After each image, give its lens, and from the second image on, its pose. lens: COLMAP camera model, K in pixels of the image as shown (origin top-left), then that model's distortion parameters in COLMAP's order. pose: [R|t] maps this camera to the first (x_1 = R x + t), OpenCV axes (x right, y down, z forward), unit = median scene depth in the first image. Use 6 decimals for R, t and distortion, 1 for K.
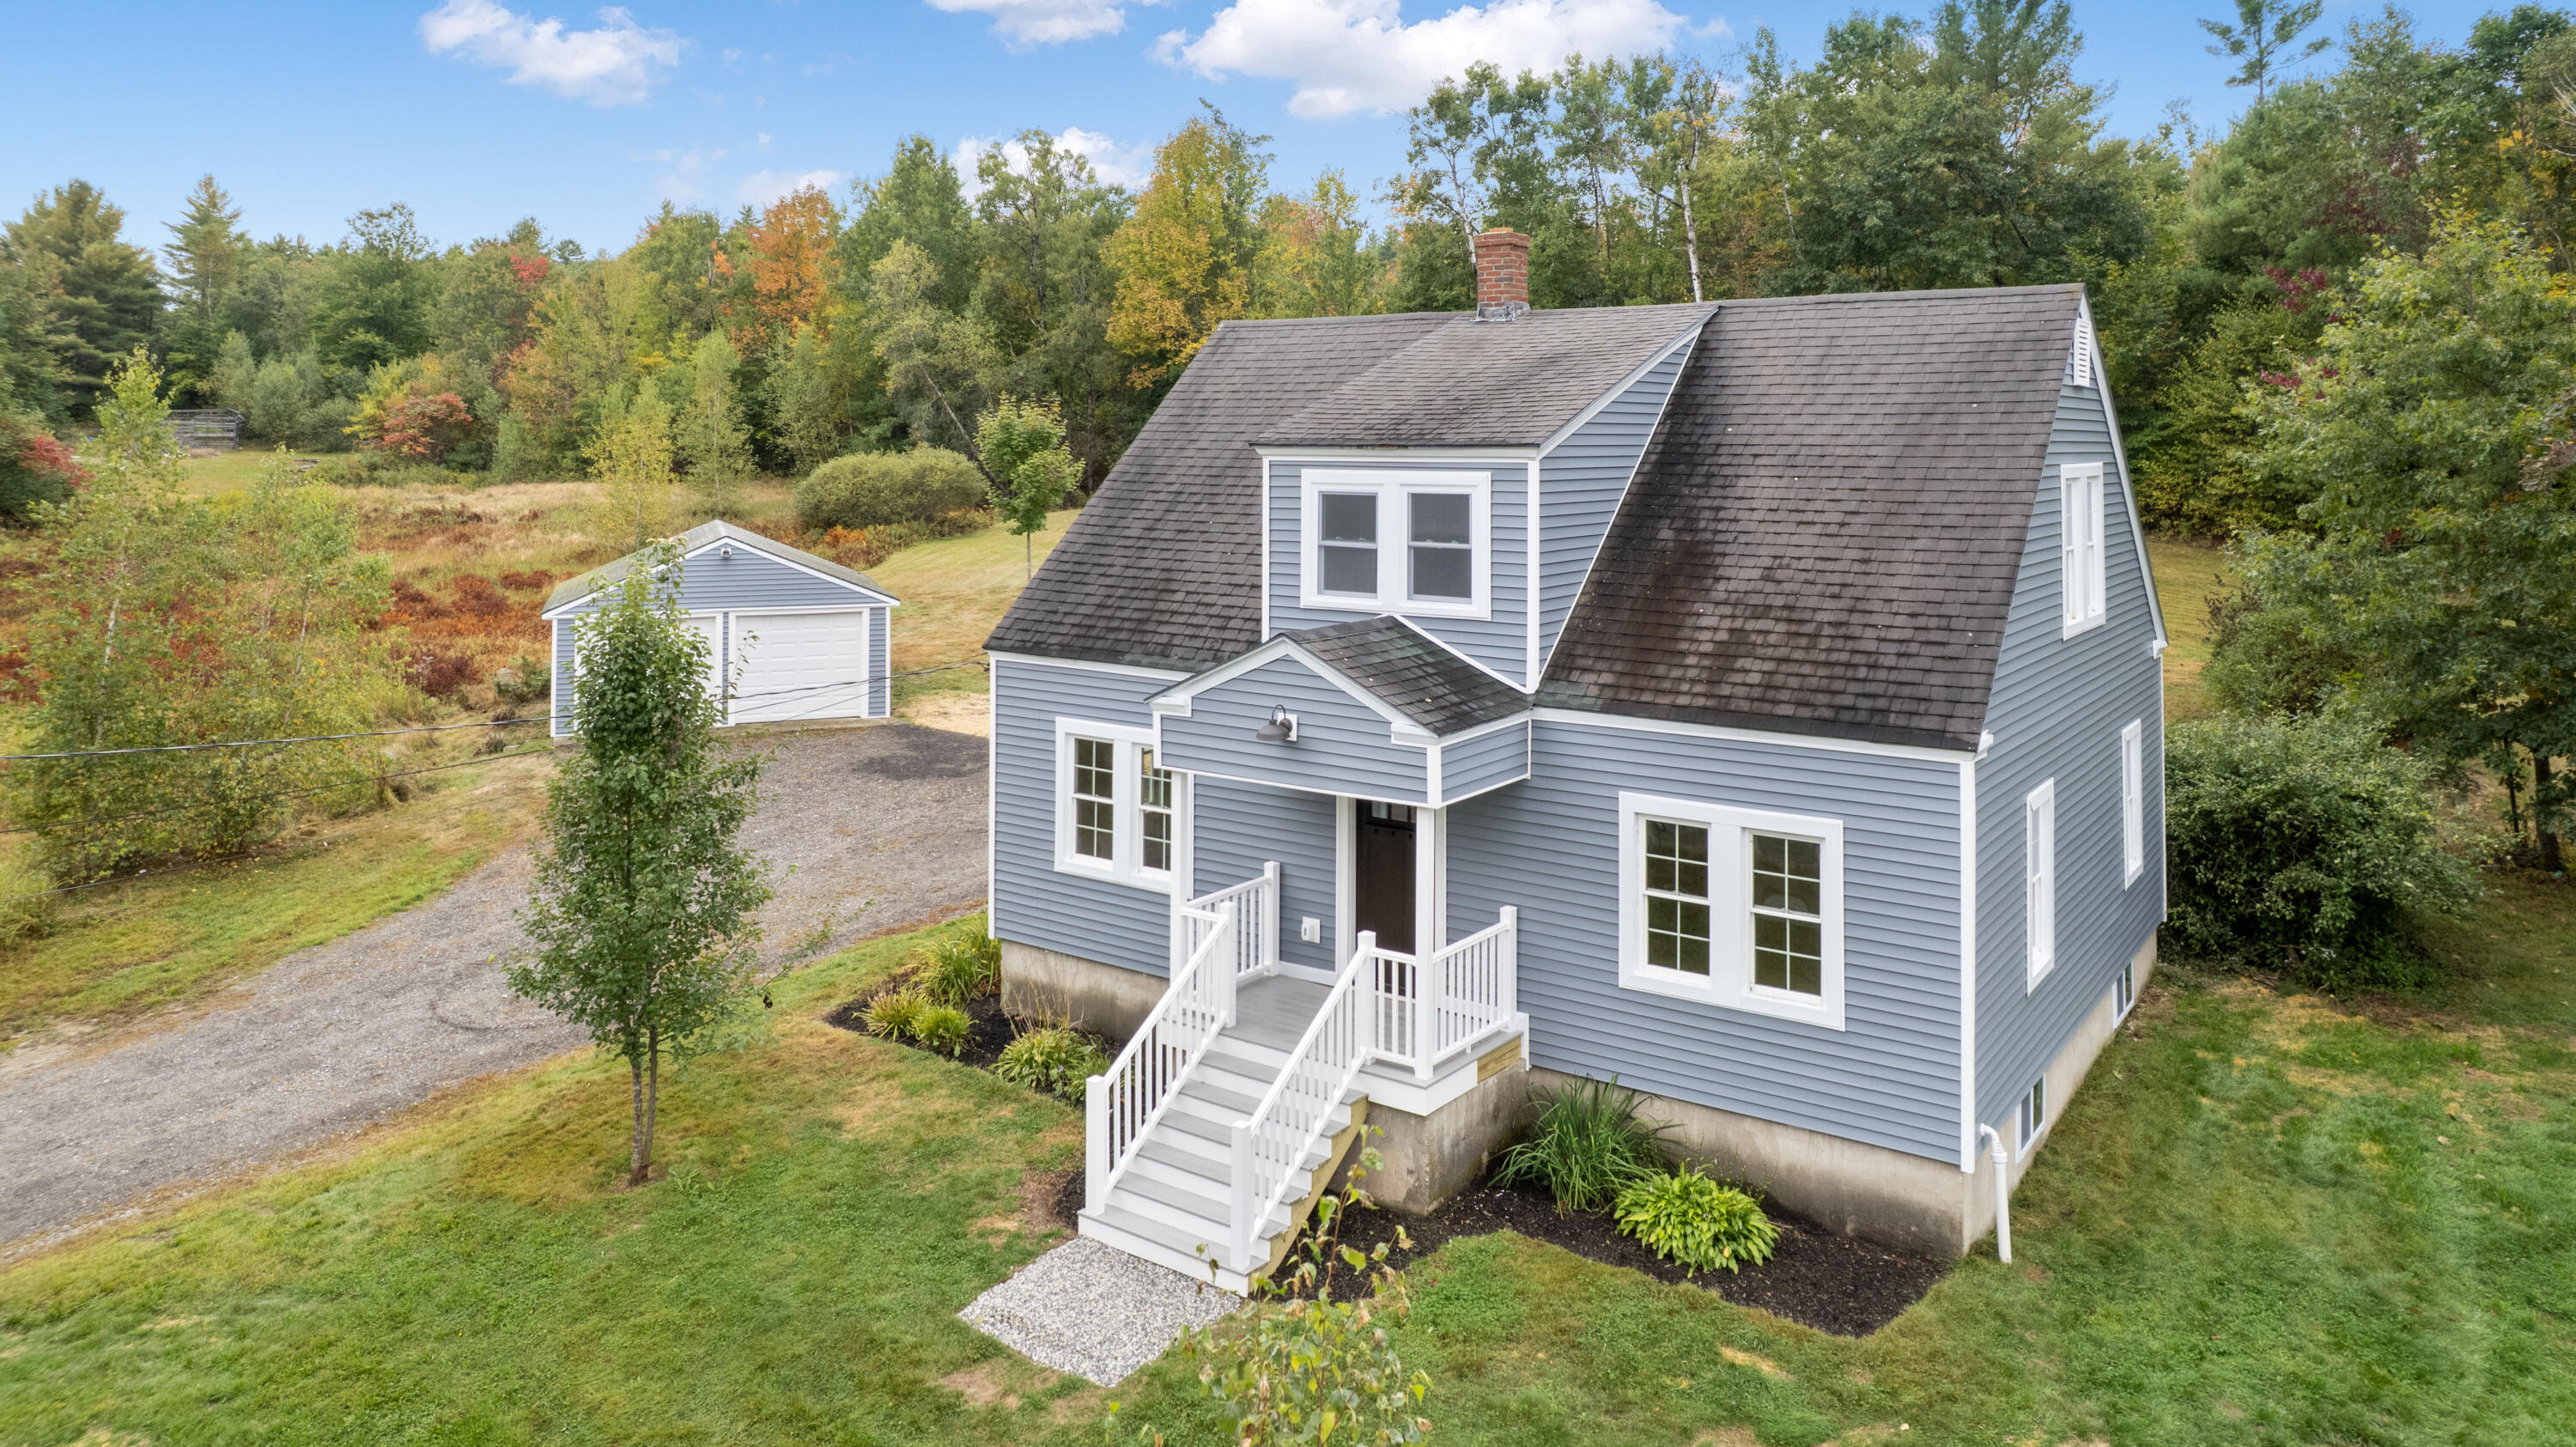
lens RADIAL K [[1708.7, 0, 1215.7], [0, 1708.7, 404.4], [0, 0, 1]] dist [-0.025774, -0.001167]
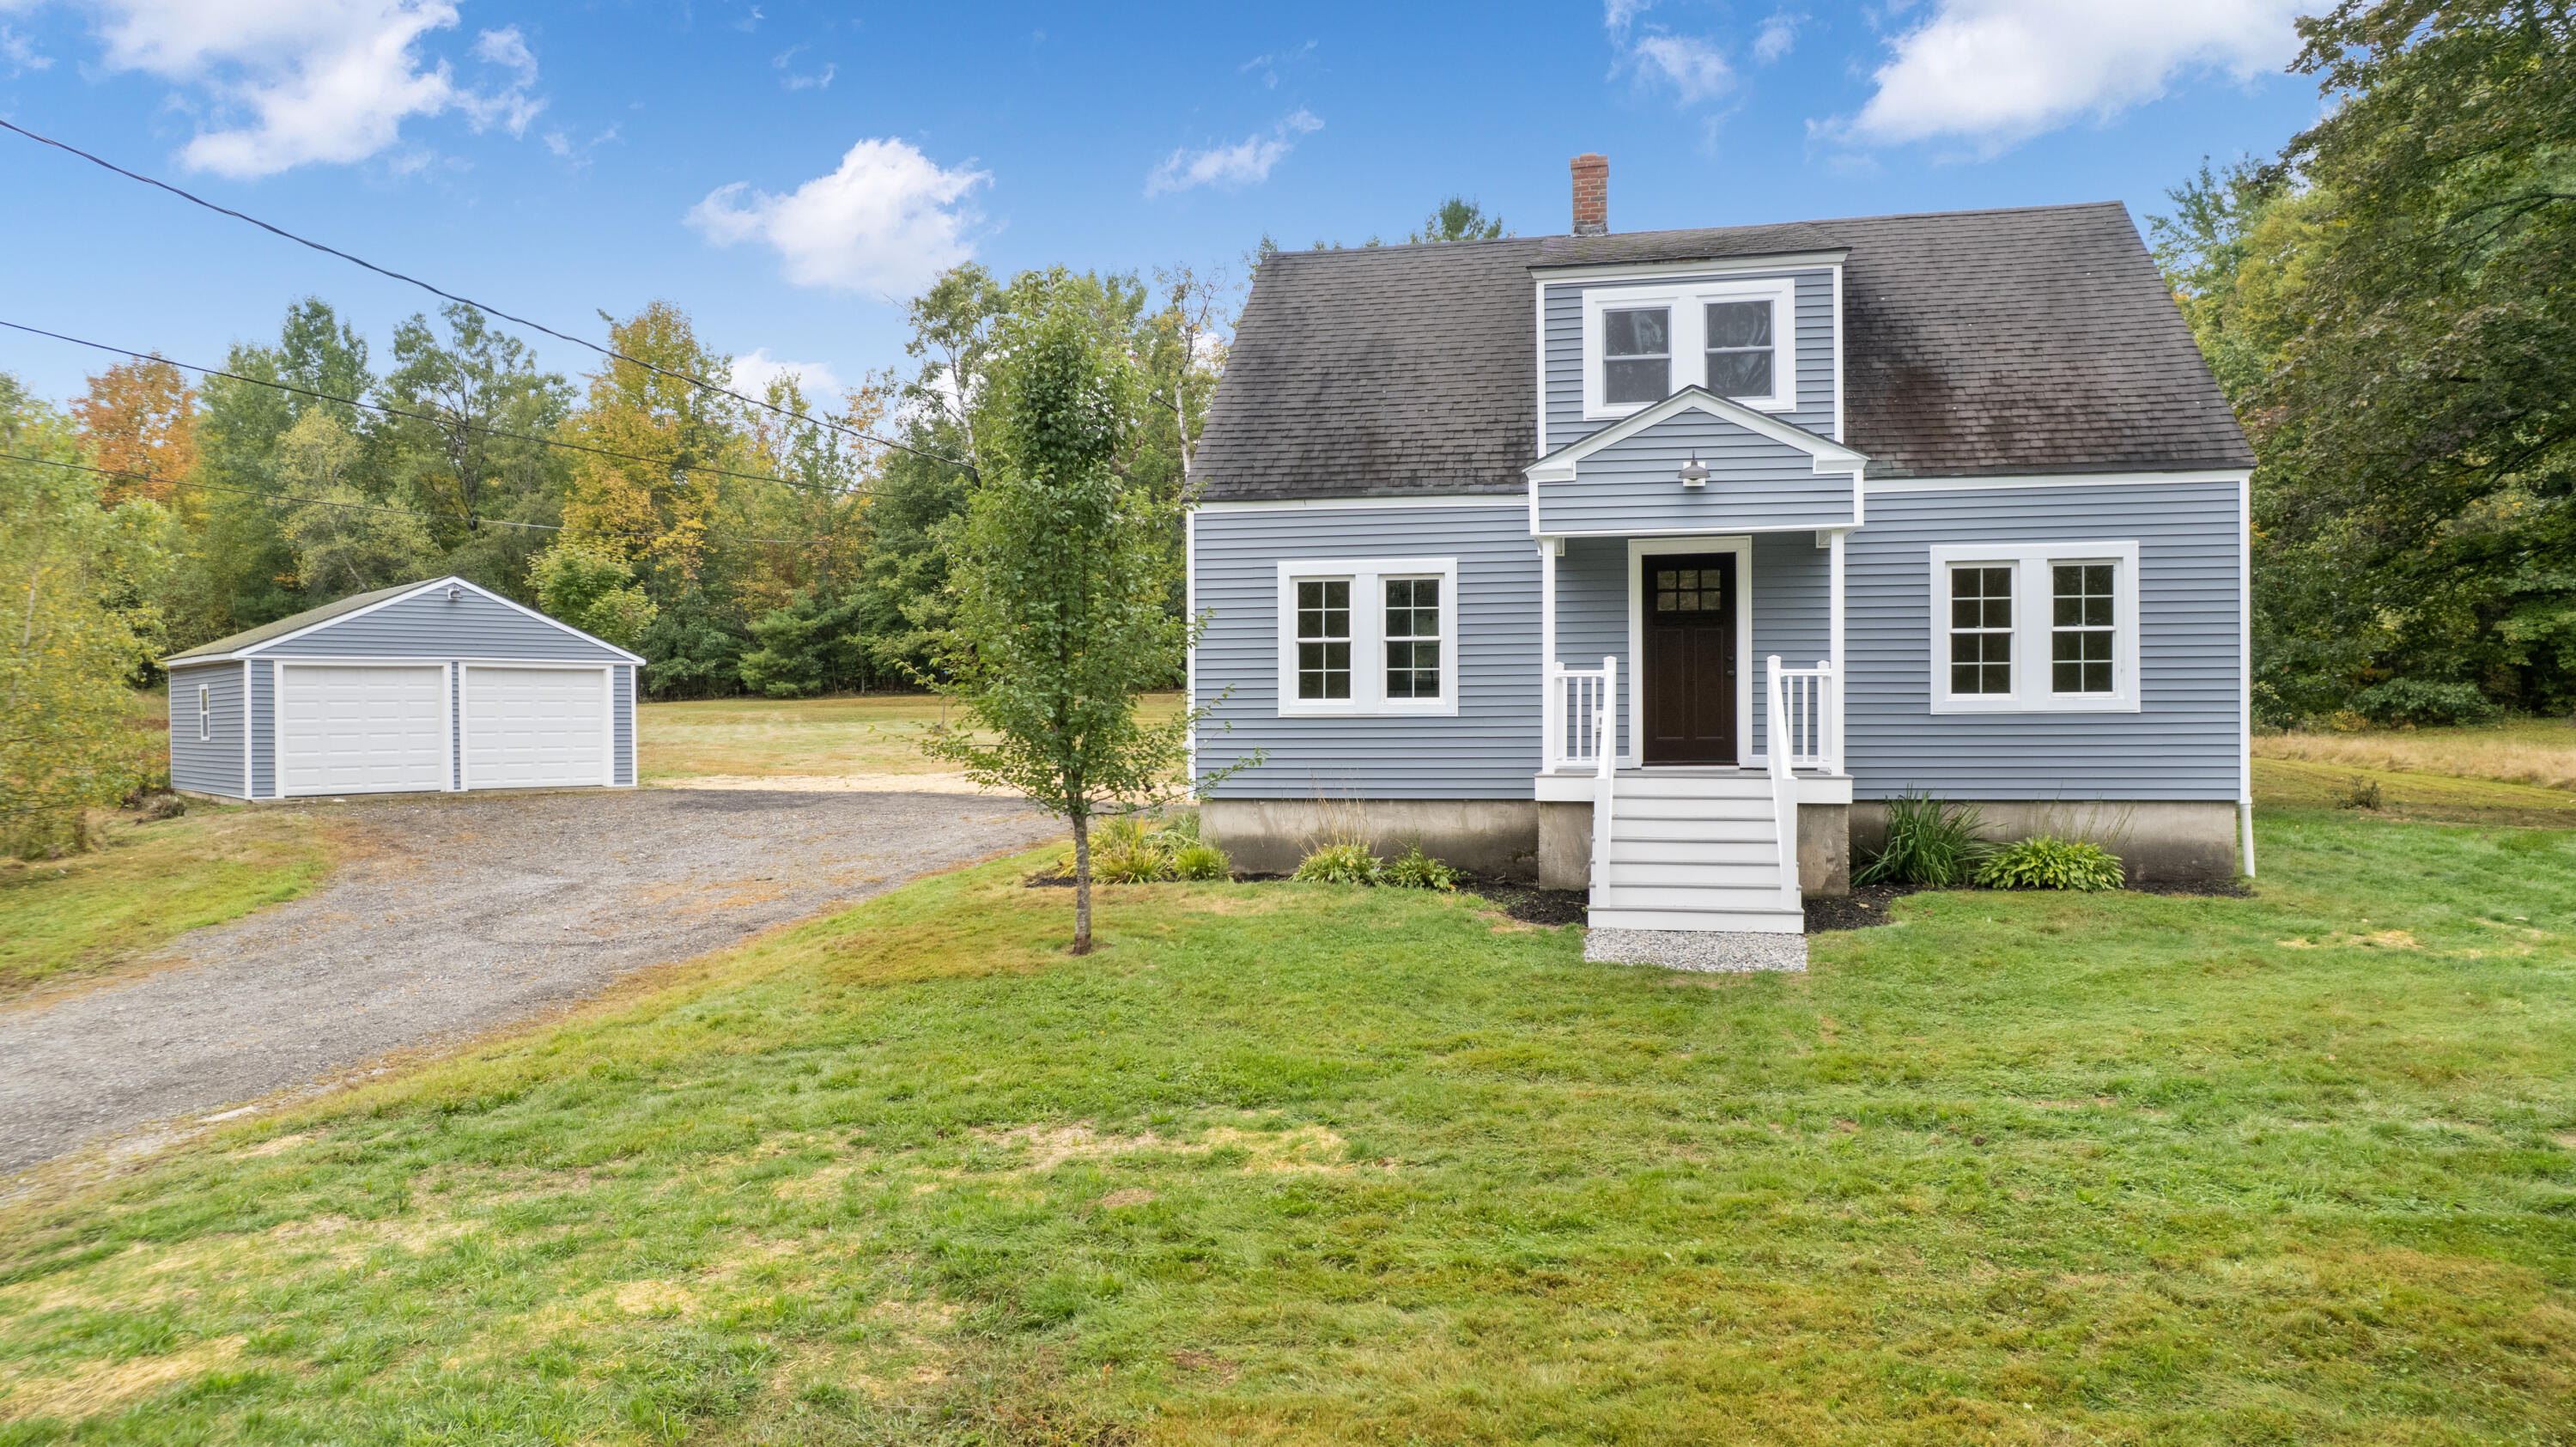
lens RADIAL K [[1639.8, 0, 1288.2], [0, 1639.8, 741.2], [0, 0, 1]] dist [-0.064111, 0.063555]
pose [[0.913625, -0.013063, 0.406347, -0.540383], [-0.007060, 0.998823, 0.047984, 0.275356], [-0.406496, -0.046709, 0.912458, 0.149917]]
